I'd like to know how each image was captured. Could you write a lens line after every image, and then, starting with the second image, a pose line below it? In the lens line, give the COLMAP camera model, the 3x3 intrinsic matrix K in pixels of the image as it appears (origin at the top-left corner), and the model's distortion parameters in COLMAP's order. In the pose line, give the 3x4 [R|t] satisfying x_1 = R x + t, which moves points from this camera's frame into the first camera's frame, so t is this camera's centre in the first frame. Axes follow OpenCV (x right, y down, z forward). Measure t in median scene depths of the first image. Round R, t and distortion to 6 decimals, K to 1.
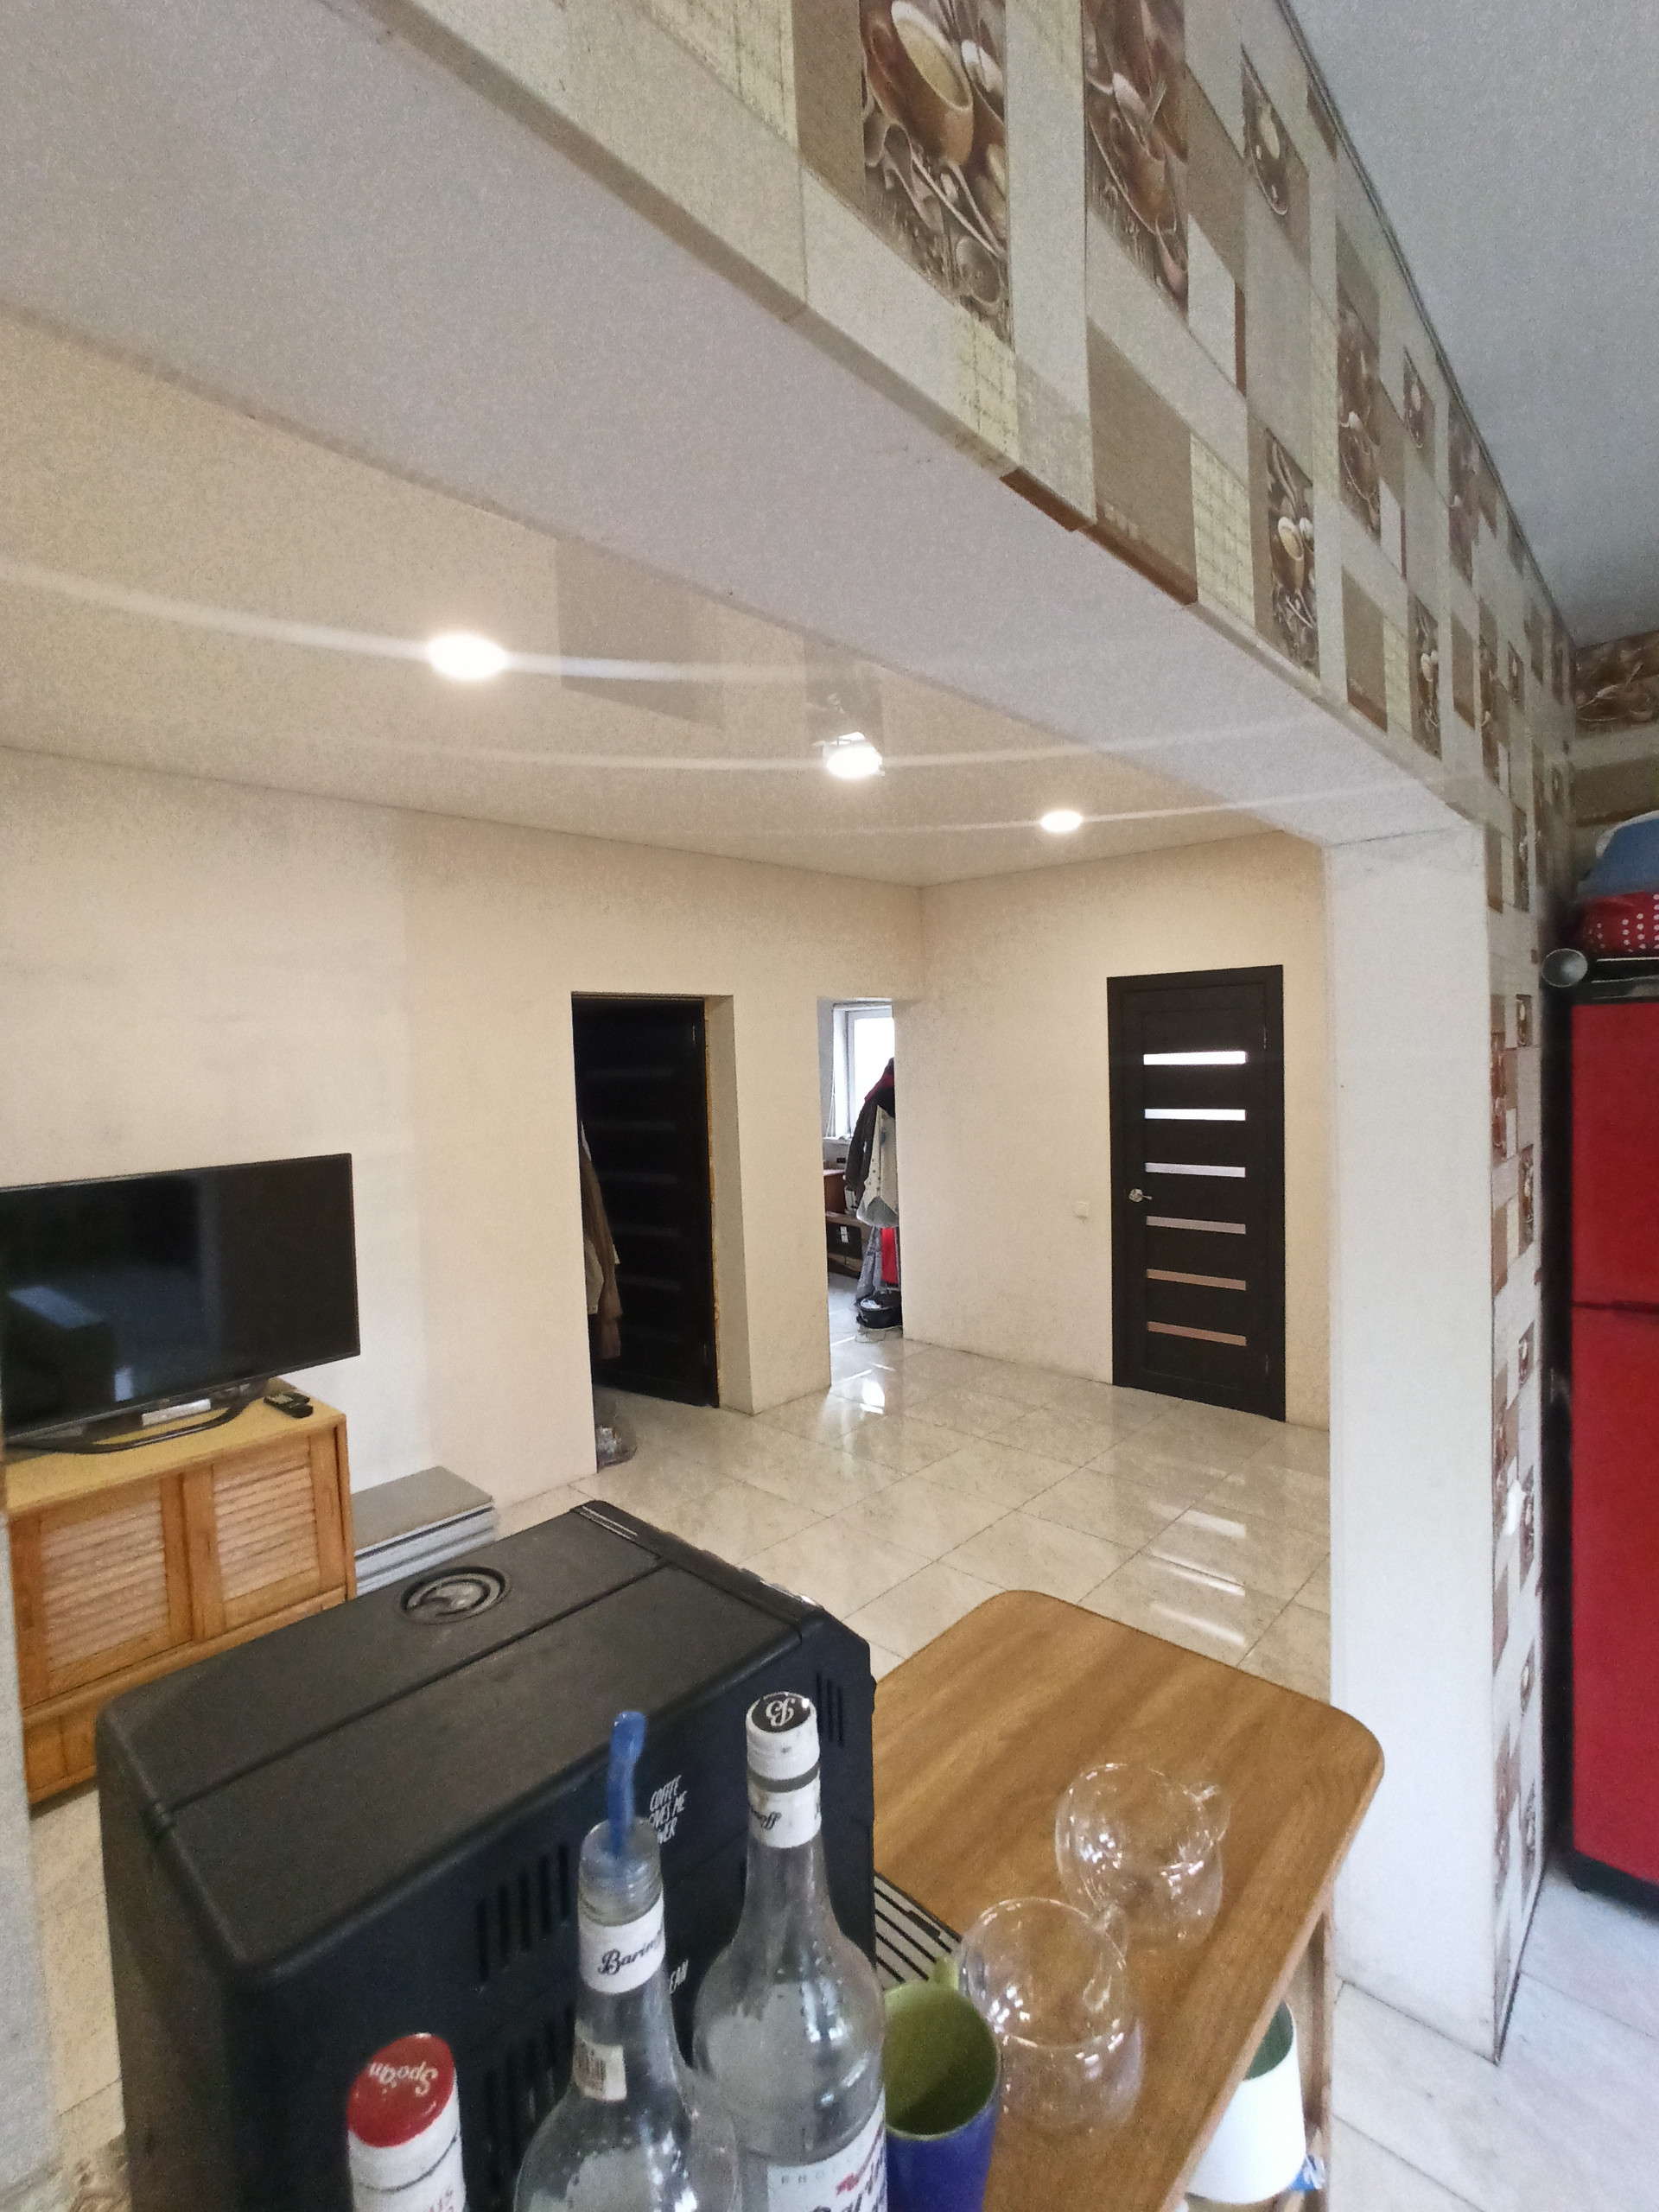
lens RADIAL K [[998.4, 0, 837.8], [0, 998.4, 1098.1], [0, 0, 1]] dist [-0.028885, 0.000741]
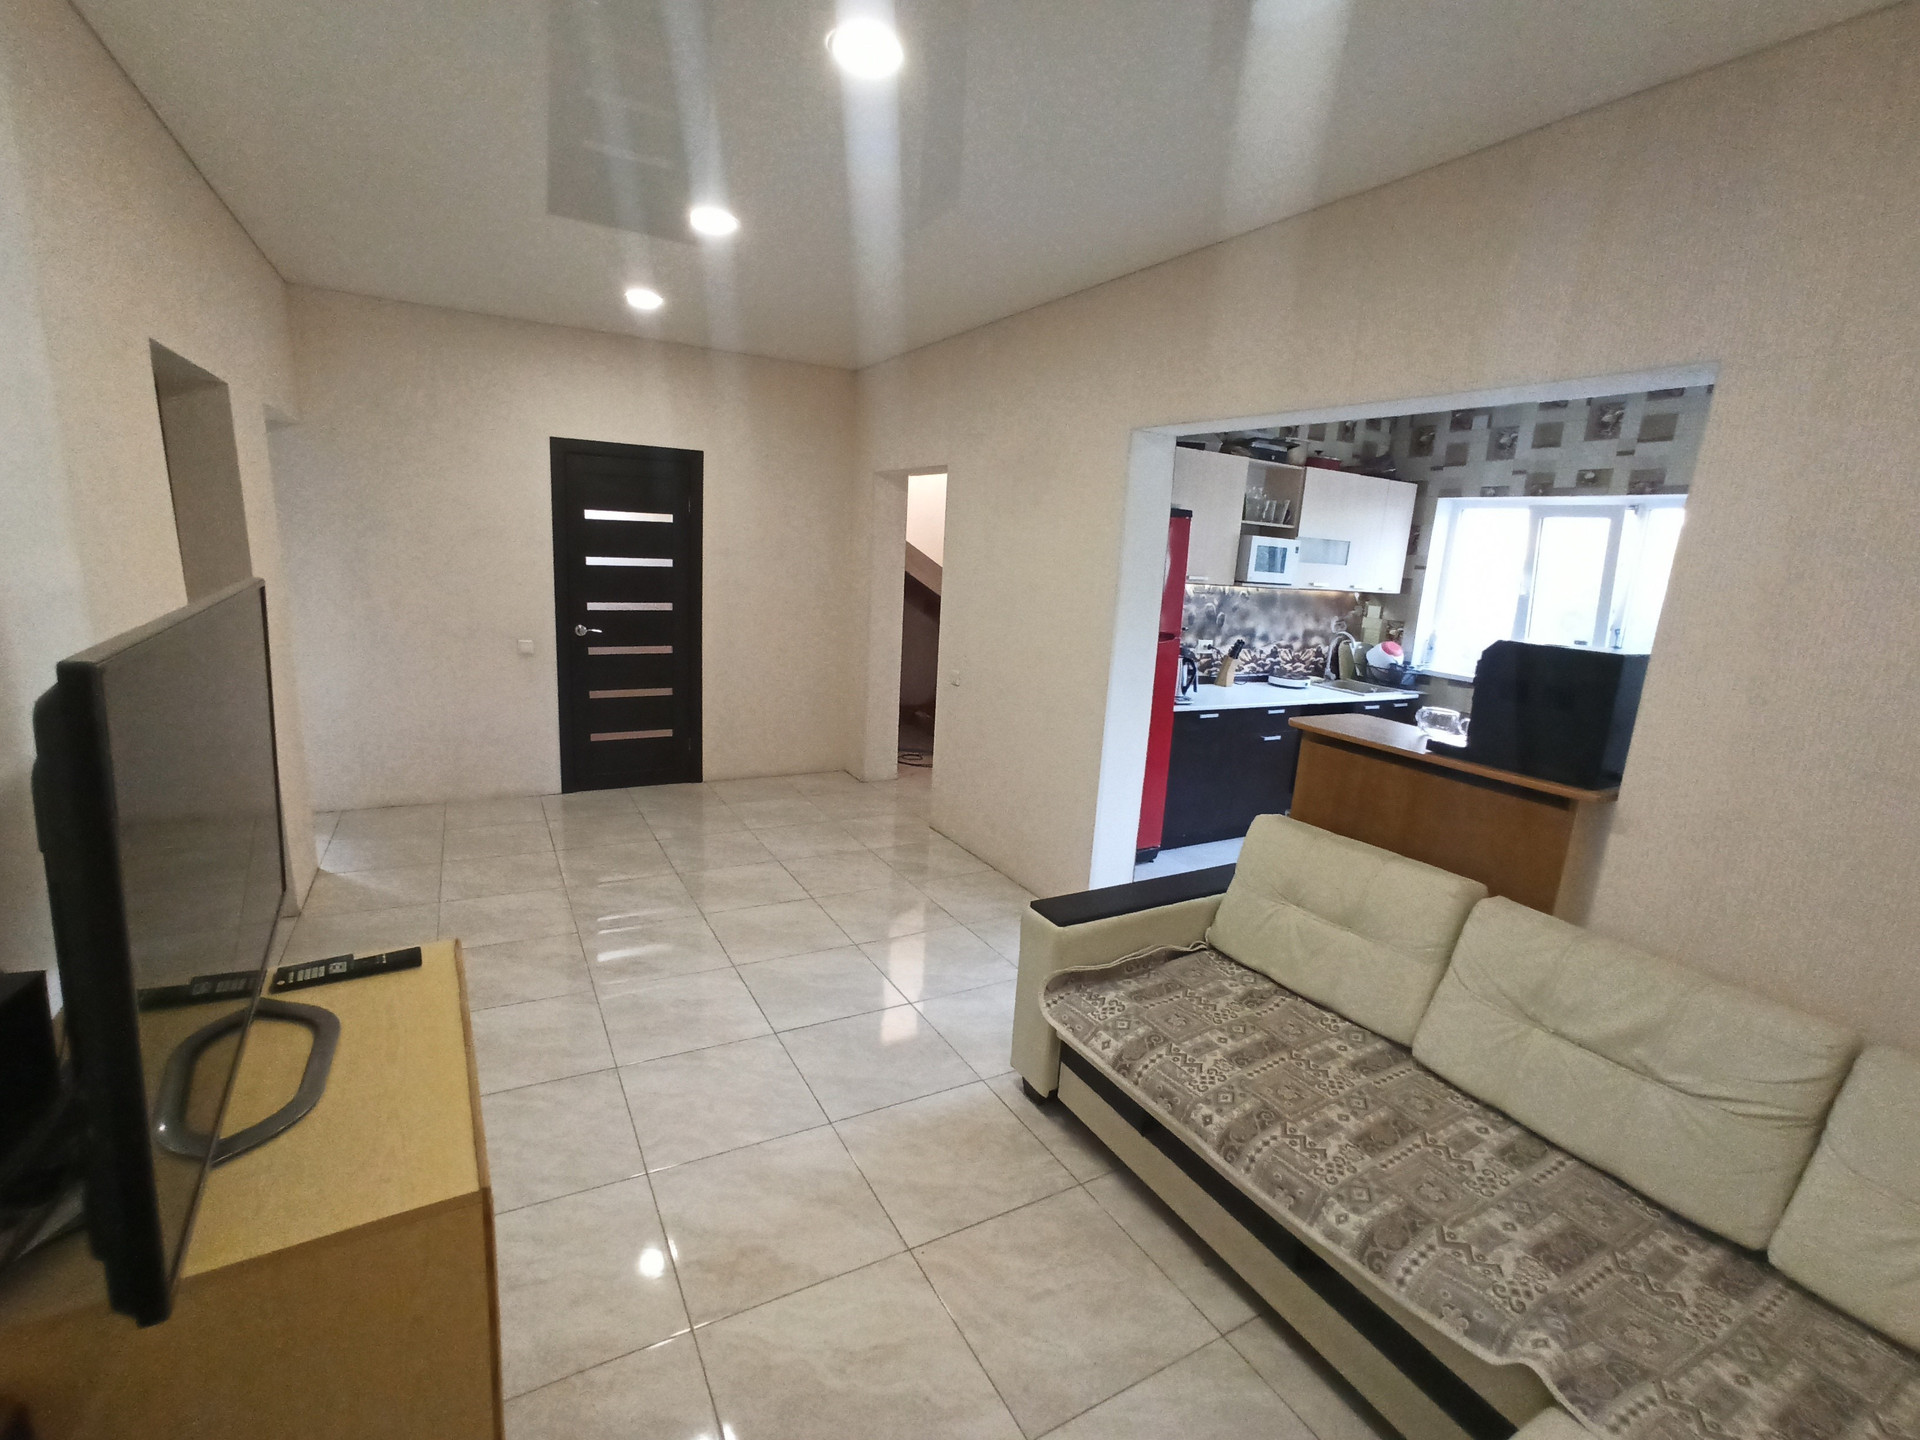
lens RADIAL K [[866.6, 0, 954.4], [0, 866.6, 708.5], [0, 0, 1]] dist [-0.028885, 0.000741]
pose [[0.311317, -0.135558, 0.940588, -0.582561], [-0.024261, 0.988317, 0.150467, 0.026503], [-0.949996, -0.069663, 0.304391, 0.280861]]
